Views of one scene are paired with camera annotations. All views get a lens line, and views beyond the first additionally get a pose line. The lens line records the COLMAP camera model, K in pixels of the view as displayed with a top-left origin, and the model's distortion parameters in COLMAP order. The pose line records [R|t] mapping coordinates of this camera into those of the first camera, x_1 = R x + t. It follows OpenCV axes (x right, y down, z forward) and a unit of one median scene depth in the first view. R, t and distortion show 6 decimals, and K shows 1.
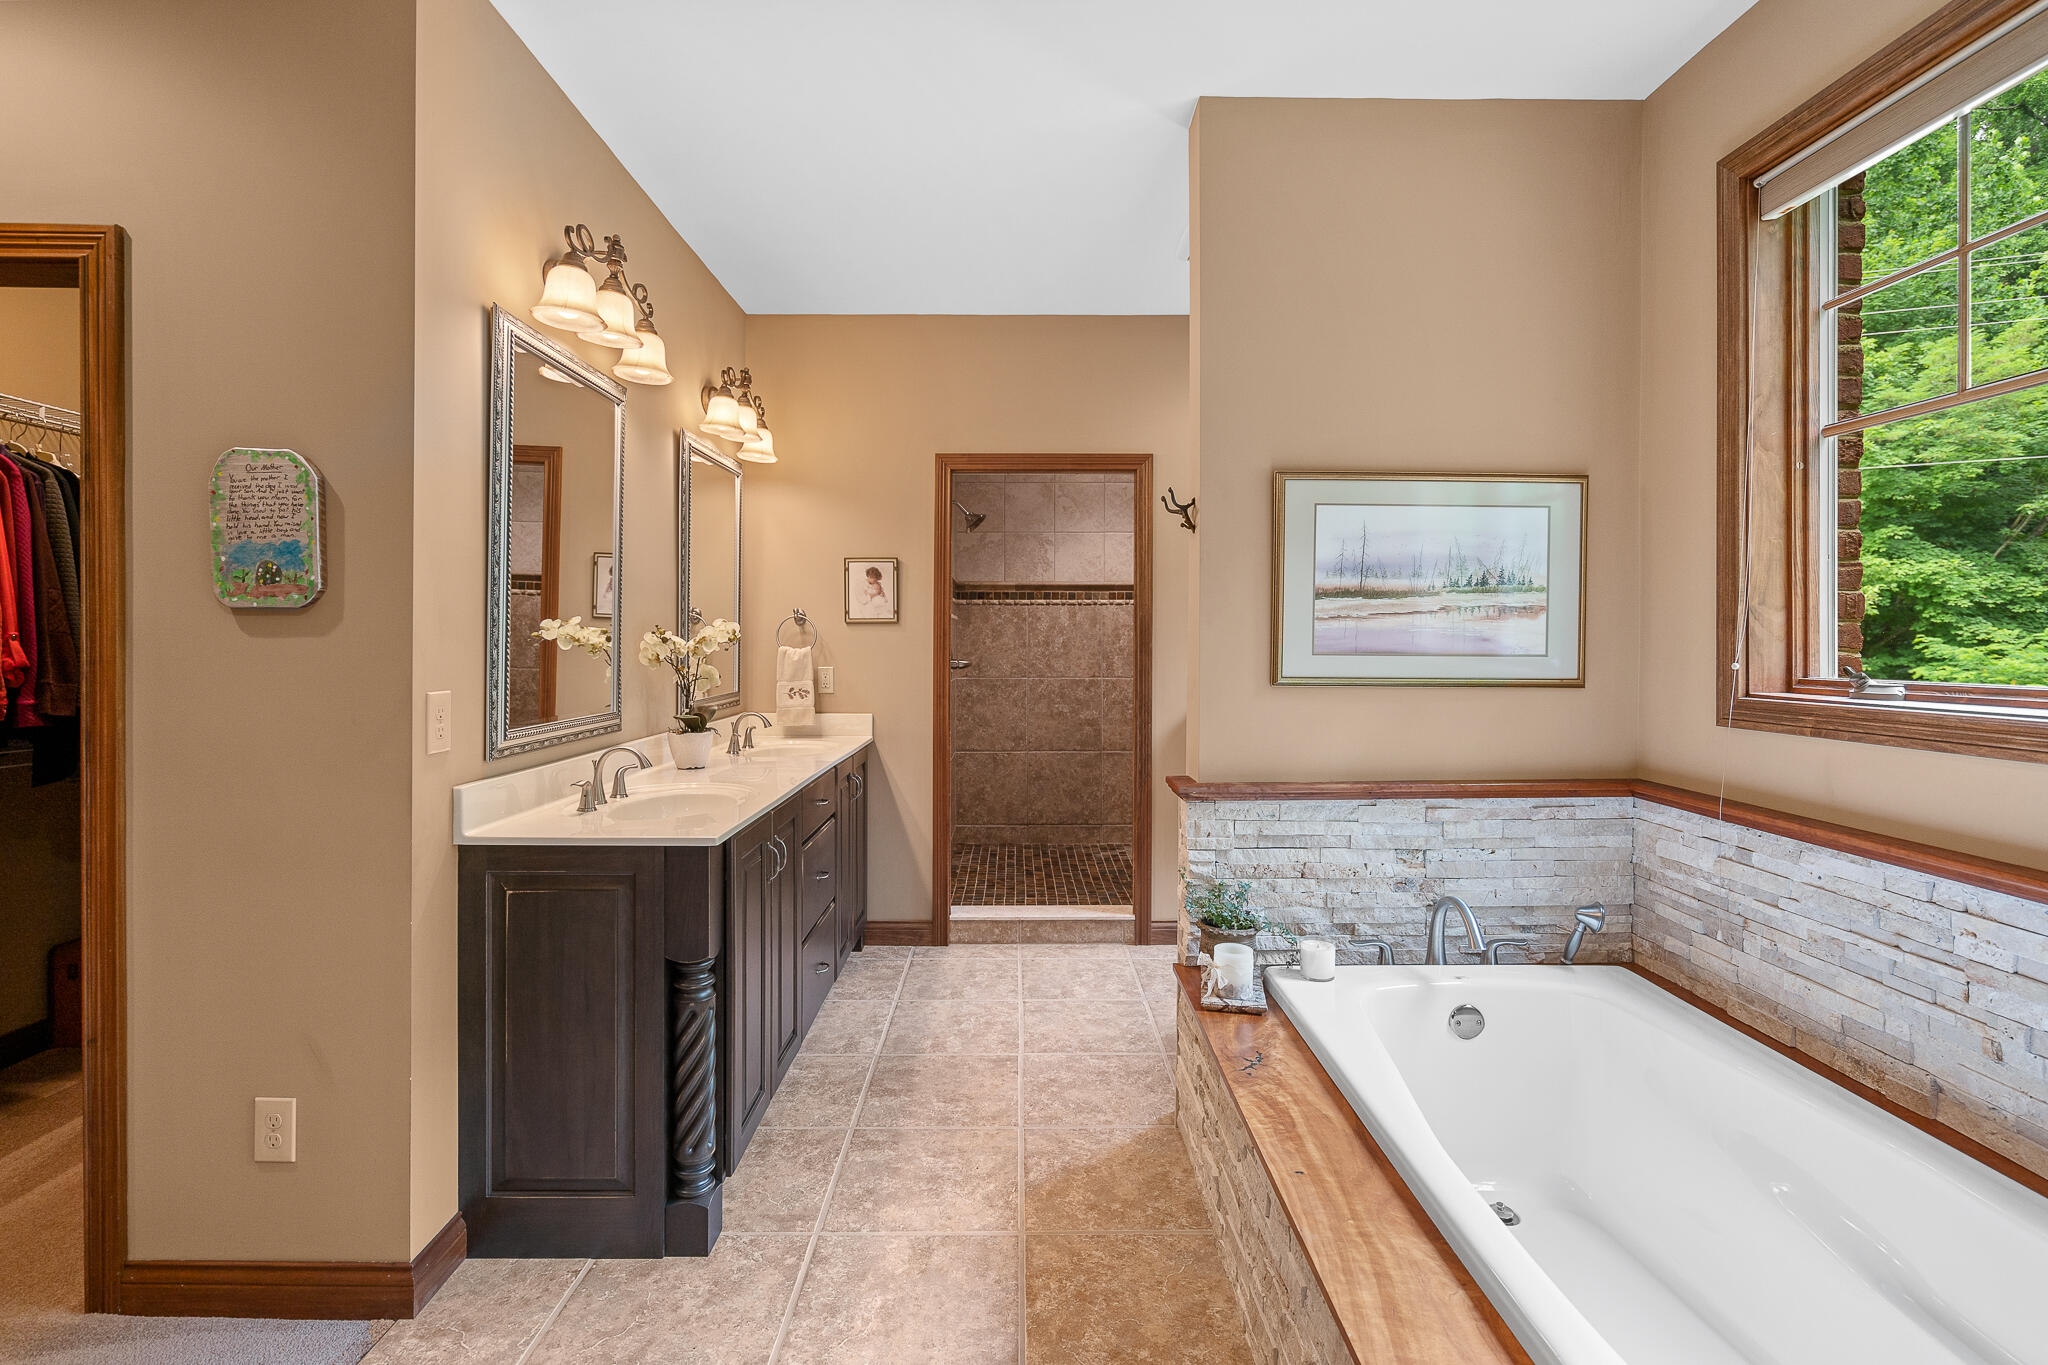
lens RADIAL K [[953.5, 0, 1021.8], [0, 953.5, 637.3], [0, 0, 1]] dist [-0.002648, -0.000357]
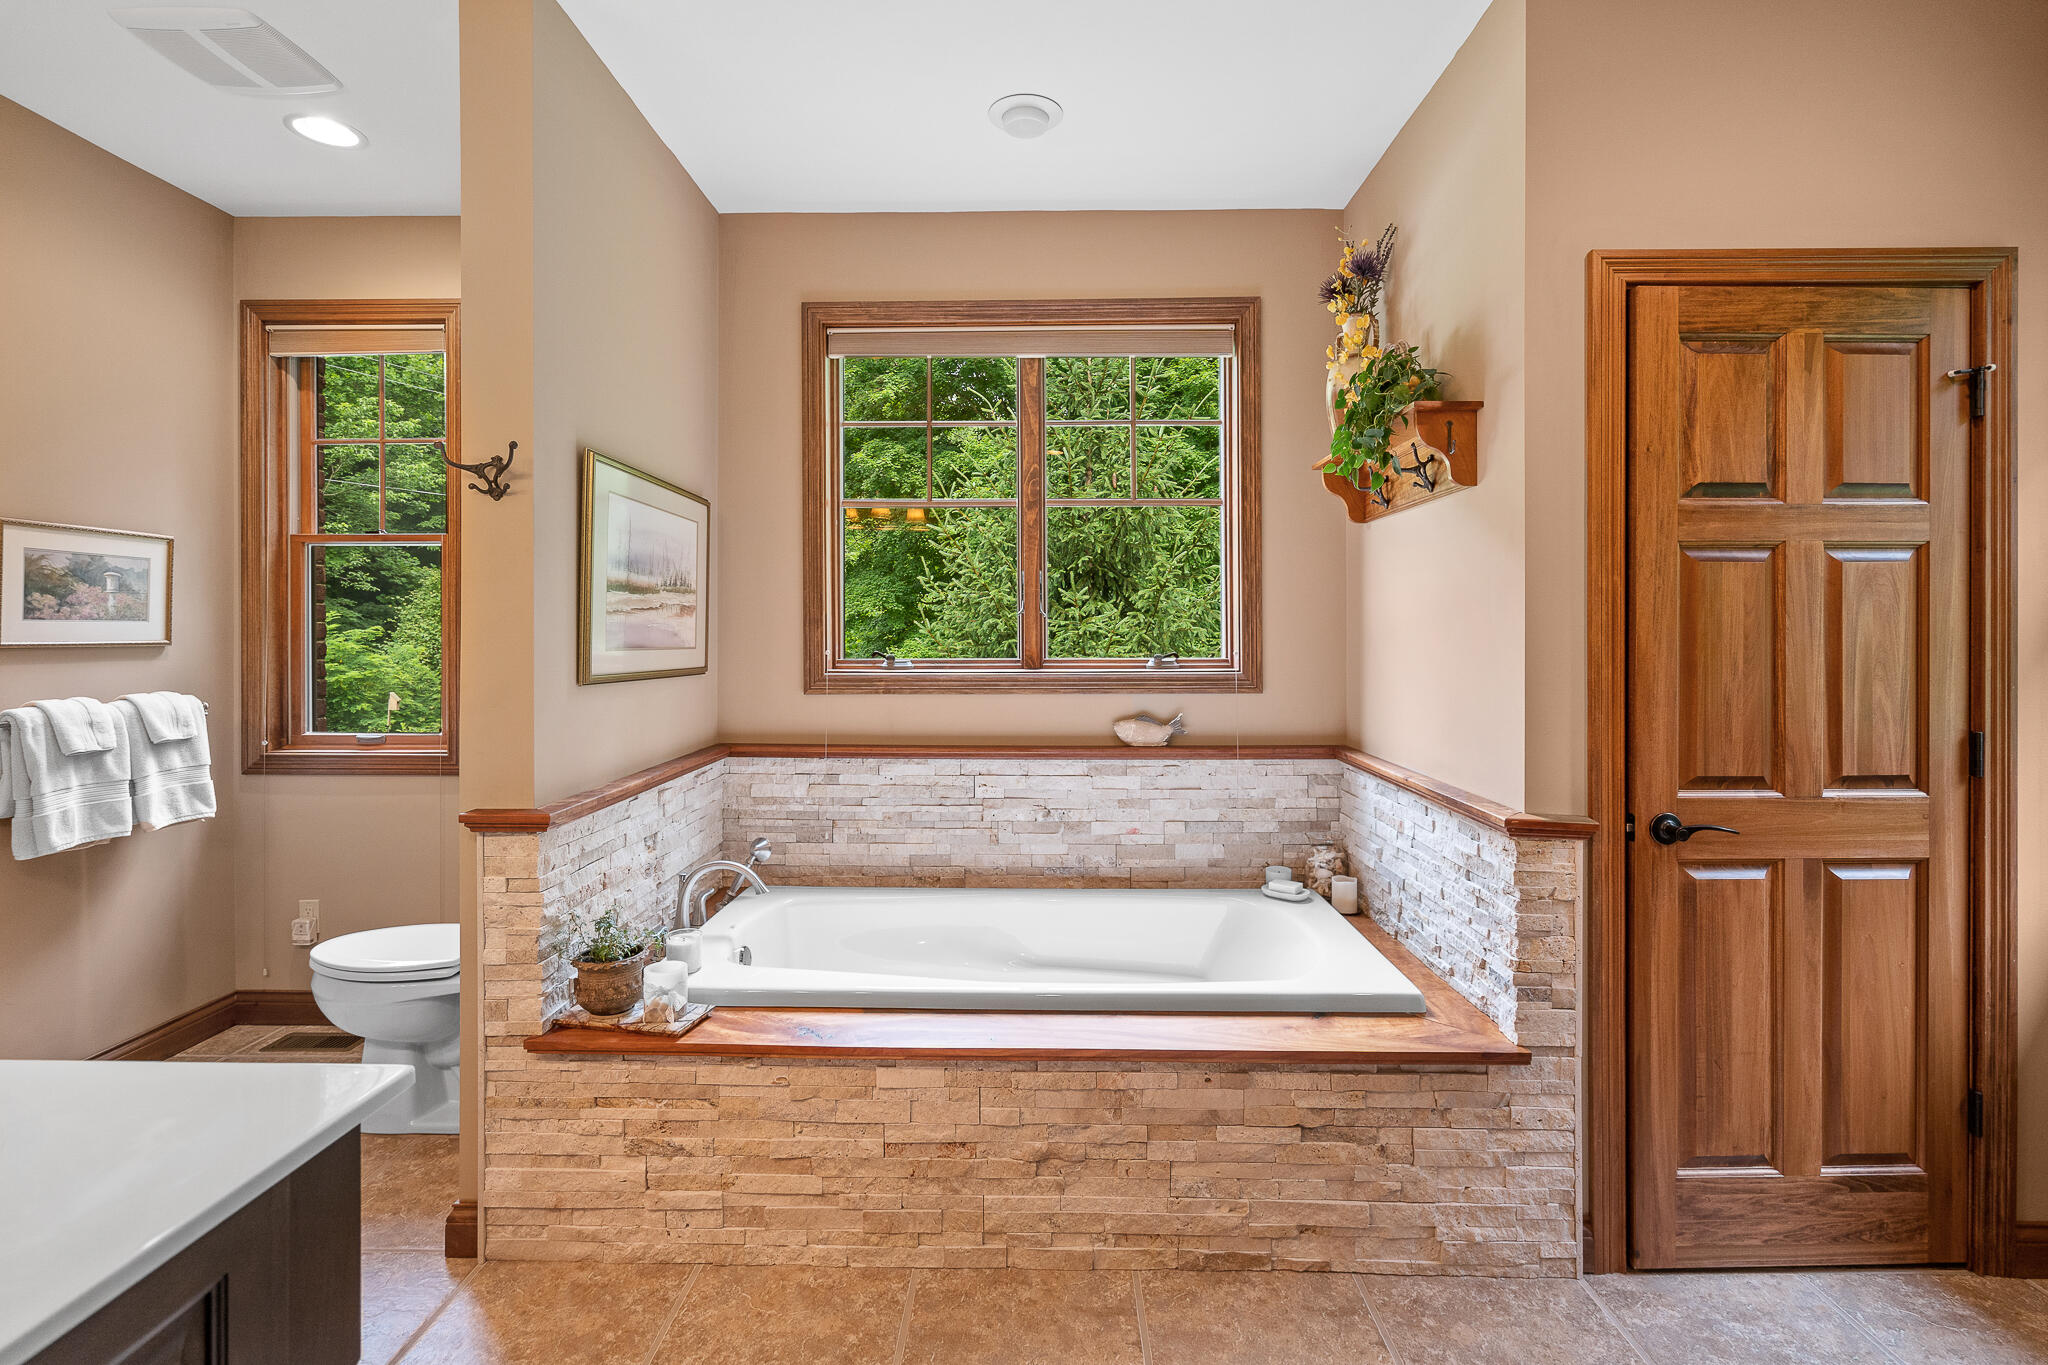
lens RADIAL K [[953.5, 0, 1021.8], [0, 953.5, 637.3], [0, 0, 1]] dist [-0.002648, -0.000357]
pose [[0.029354, 0.001547, 0.999568, -0.685556], [-0.002506, 0.999996, -0.001475, 0.007101], [-0.999566, -0.002461, 0.029357, 0.612357]]
